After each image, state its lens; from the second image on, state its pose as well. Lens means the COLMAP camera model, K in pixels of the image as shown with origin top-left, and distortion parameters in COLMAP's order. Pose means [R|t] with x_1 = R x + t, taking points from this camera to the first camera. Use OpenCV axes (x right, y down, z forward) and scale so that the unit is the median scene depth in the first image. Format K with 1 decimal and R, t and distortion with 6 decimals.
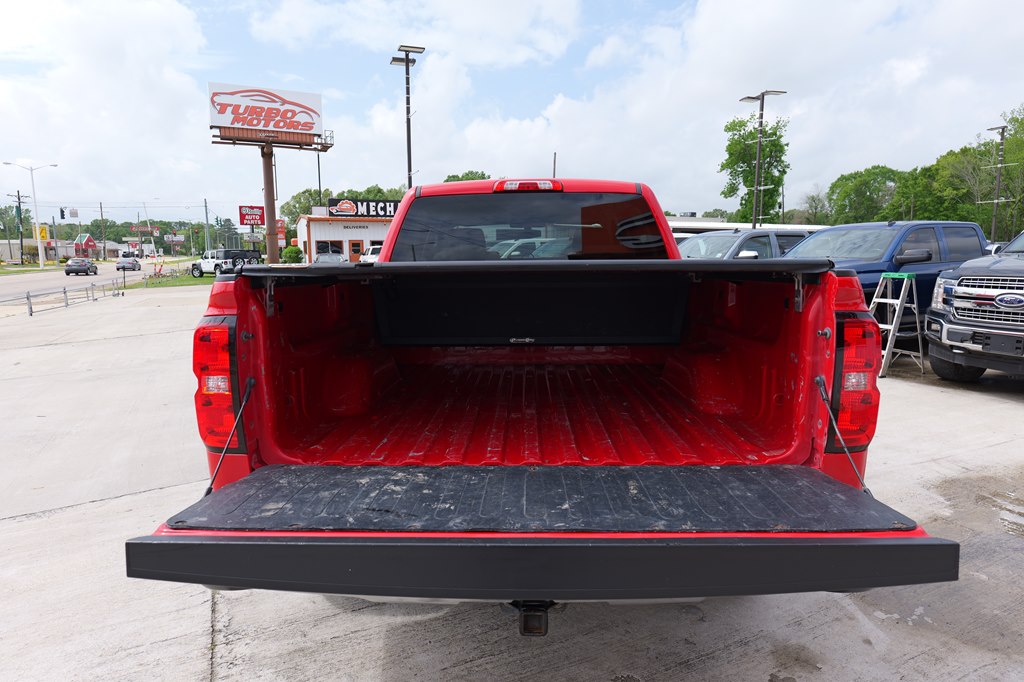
lens RADIAL K [[598.2, 0, 513.6], [0, 598.2, 340.3], [0, 0, 1]] dist [-0.019968, 0.004470]
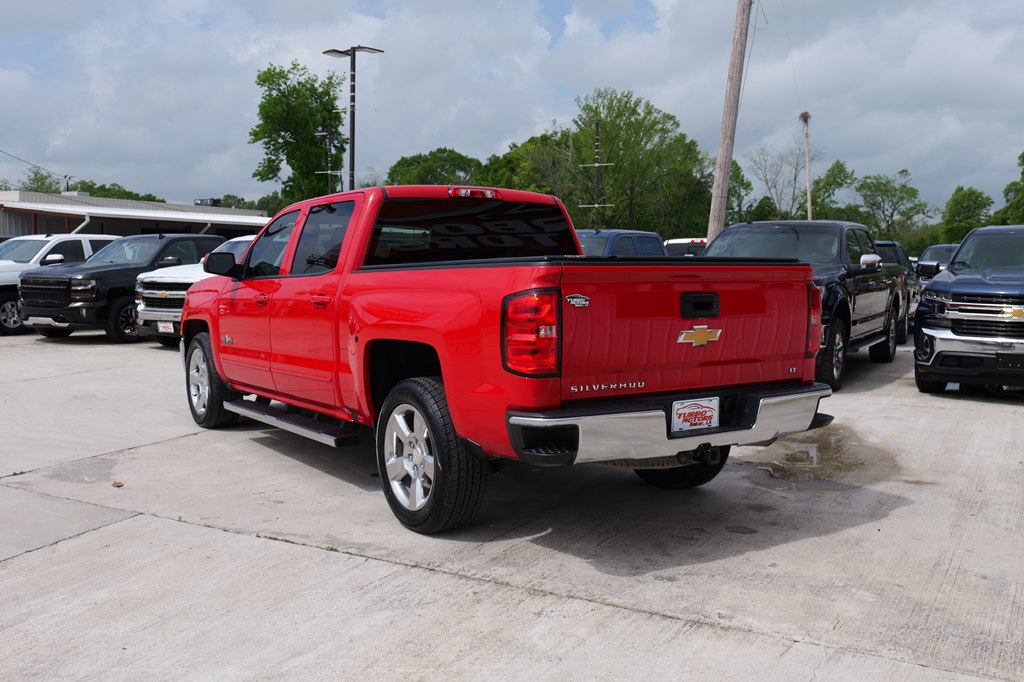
lens RADIAL K [[950.4, 0, 507.1], [0, 950.4, 343.5], [0, 0, 1]] dist [0.005404, 0.000000]
pose [[0.819665, -0.035331, 0.571753, -0.074236], [0.069726, 0.996828, -0.038361, 0.007130], [-0.568584, 0.071309, 0.819529, -0.035797]]
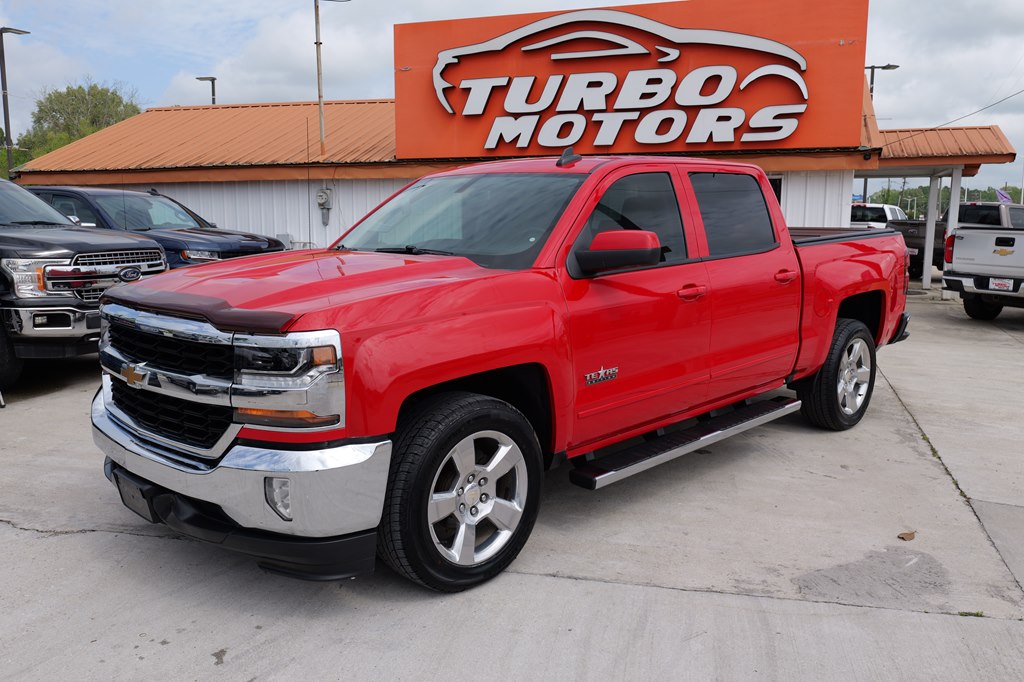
lens RADIAL K [[834.9, 0, 504.2], [0, 834.9, 343.8], [0, 0, 1]] dist [0.000650, -0.018241]
pose [[-0.718437, -0.094892, 0.689089, -0.072236], [0.105647, 0.964273, 0.242934, -0.028585], [-0.687522, 0.247333, -0.682745, 0.192688]]
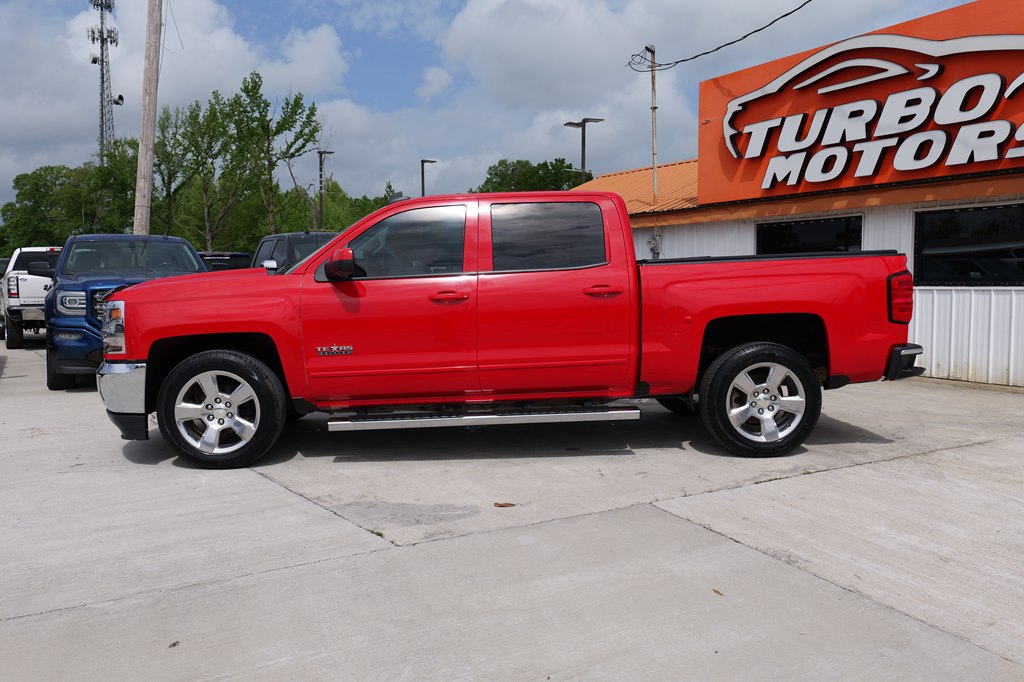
lens RADIAL K [[834.9, 0, 501.9], [0, 834.9, 356.0], [0, 0, 1]] dist [0.000650, -0.018241]
pose [[-0.074335, -0.083489, 0.993732, -0.145350], [0.153187, 0.983706, 0.094105, -0.010184], [-0.985397, 0.159222, -0.060335, 0.110120]]
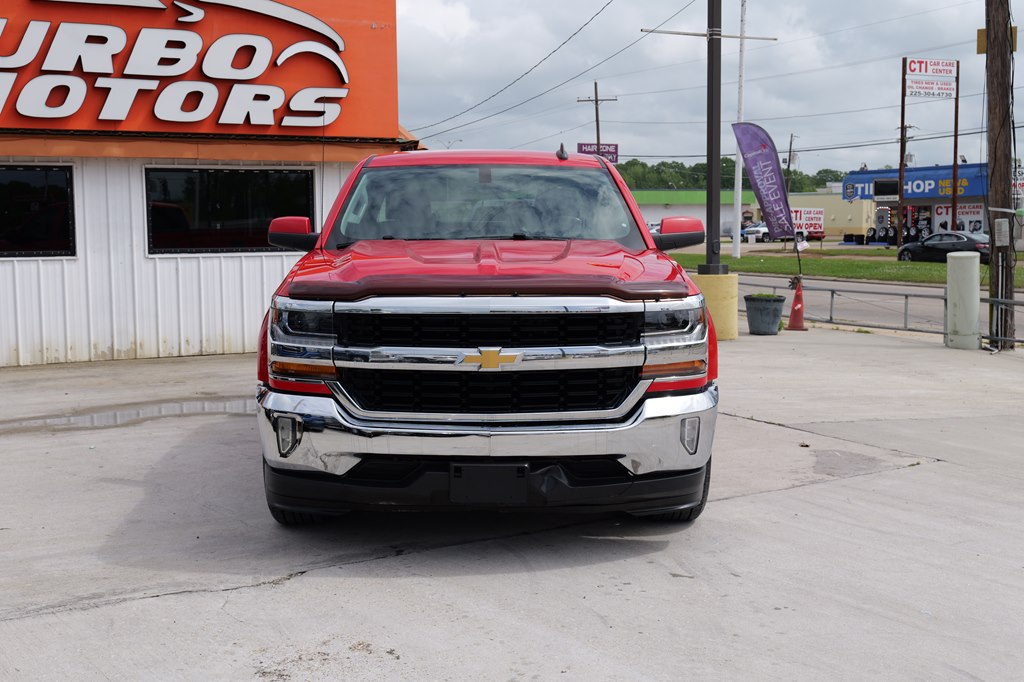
lens RADIAL K [[1223.2, 0, 505.0], [0, 1223.2, 339.1], [0, 0, 1]] dist [-0.007784, 0.000000]
pose [[-0.998962, 0.016541, -0.042447, 0.007130], [0.005984, 0.971321, 0.237695, -0.039108], [0.045161, 0.237194, -0.970412, 0.272171]]
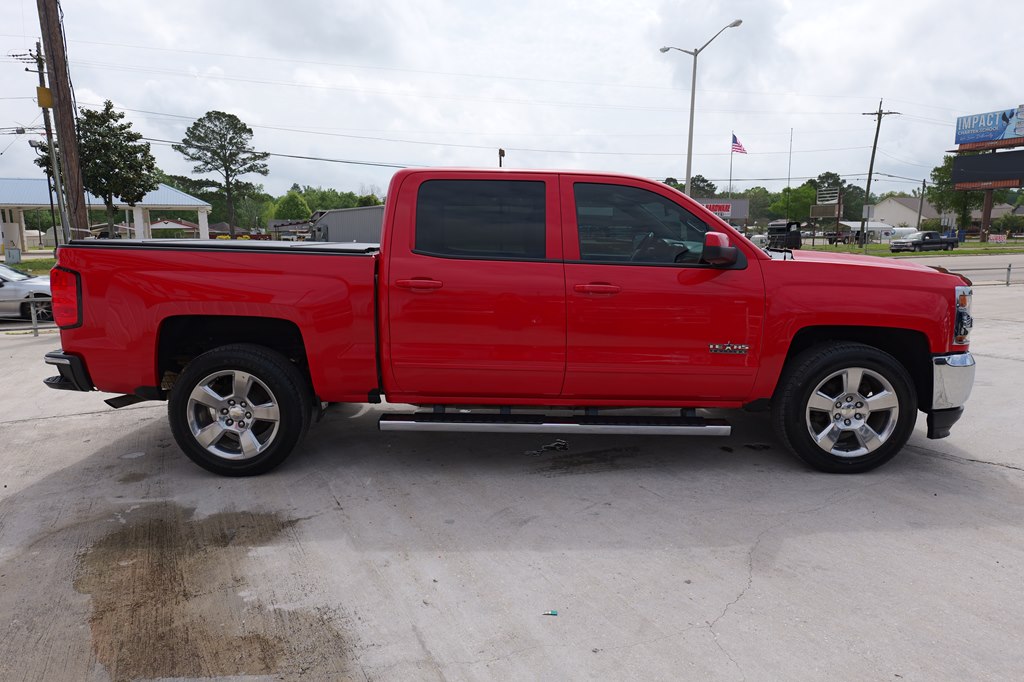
lens RADIAL K [[669.2, 0, 508.2], [0, 669.2, 343.1], [0, 0, 1]] dist [0.000885, 0.002041]
pose [[0.027525, 0.168096, -0.985386, 0.112503], [-0.139120, 0.976811, 0.162747, -0.014352], [0.989893, 0.132608, 0.050272, 0.092634]]
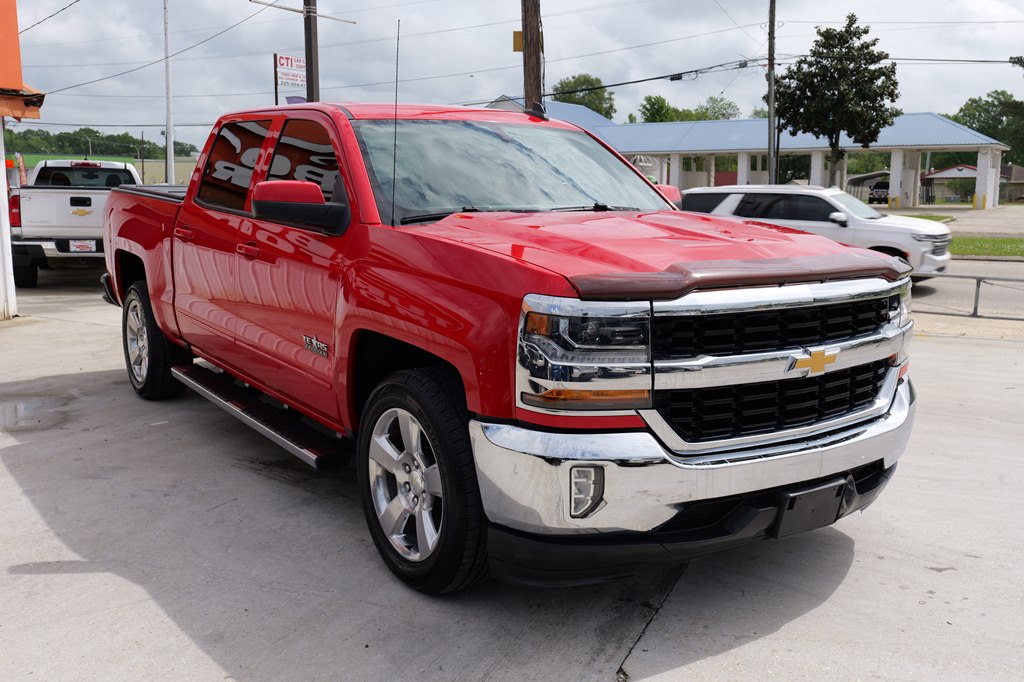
lens RADIAL K [[950.4, 0, 510.9], [0, 950.4, 339.4], [0, 0, 1]] dist [0.005404, 0.000000]
pose [[-0.805096, 0.097951, -0.585001, 0.063323], [-0.084931, 0.957071, 0.277133, -0.030221], [0.587033, 0.272803, -0.762214, 0.205034]]
